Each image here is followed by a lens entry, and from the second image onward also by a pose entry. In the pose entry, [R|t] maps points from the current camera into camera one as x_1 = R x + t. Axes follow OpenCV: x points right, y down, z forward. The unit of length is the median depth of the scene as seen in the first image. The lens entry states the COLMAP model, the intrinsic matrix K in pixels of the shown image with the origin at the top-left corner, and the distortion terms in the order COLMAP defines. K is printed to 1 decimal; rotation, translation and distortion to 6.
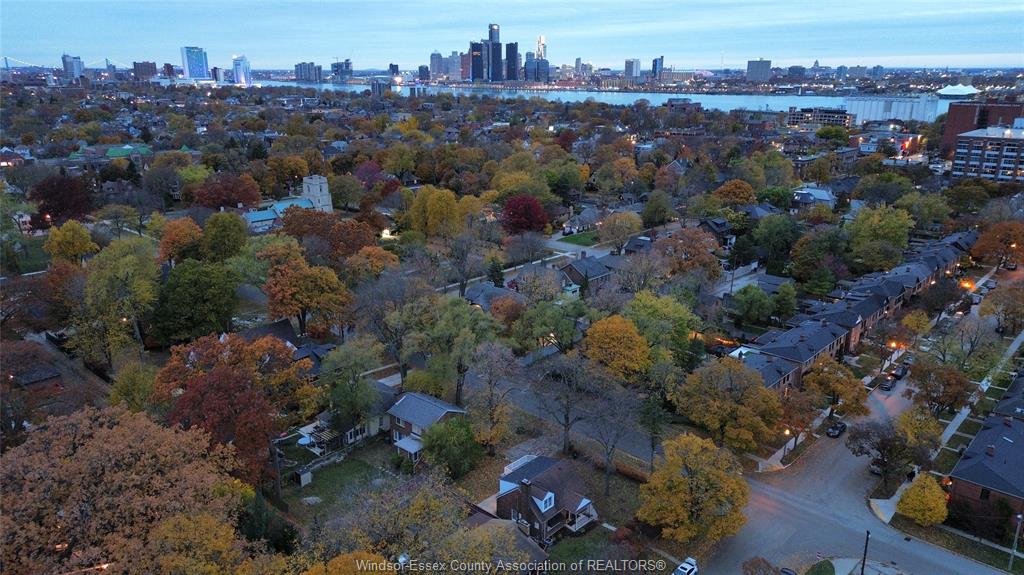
lens RADIAL K [[711.5, 0, 511.6], [0, 711.5, 287.0], [0, 0, 1]] dist [0.027428, -0.004886]
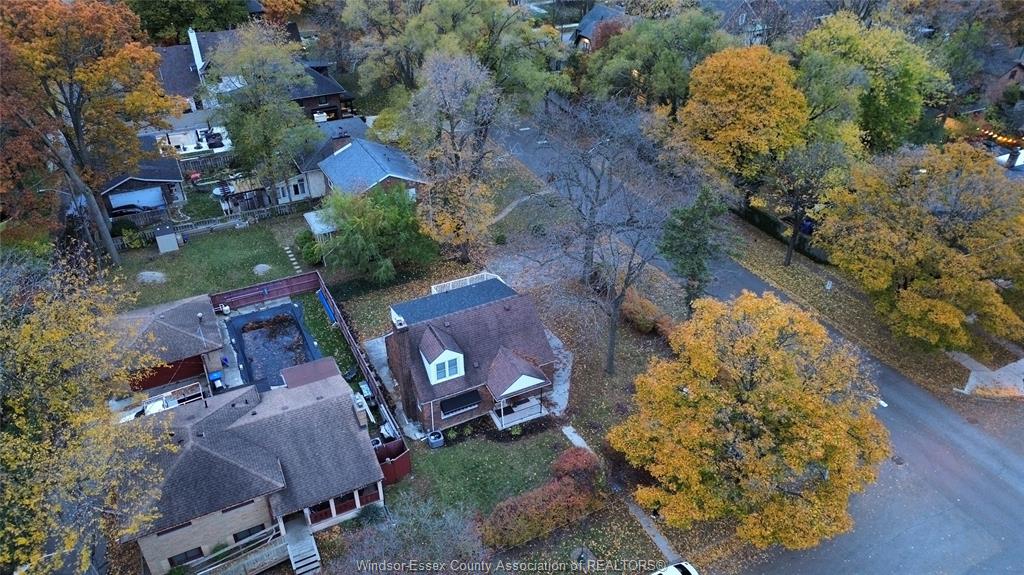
lens RADIAL K [[711.5, 0, 511.7], [0, 711.5, 288.9], [0, 0, 1]] dist [0.027428, -0.004886]
pose [[0.932035, 0.189608, -0.308804, 0.234418], [-0.091413, 0.947646, 0.305957, 0.087511], [0.350649, -0.256934, 0.900572, 0.562215]]
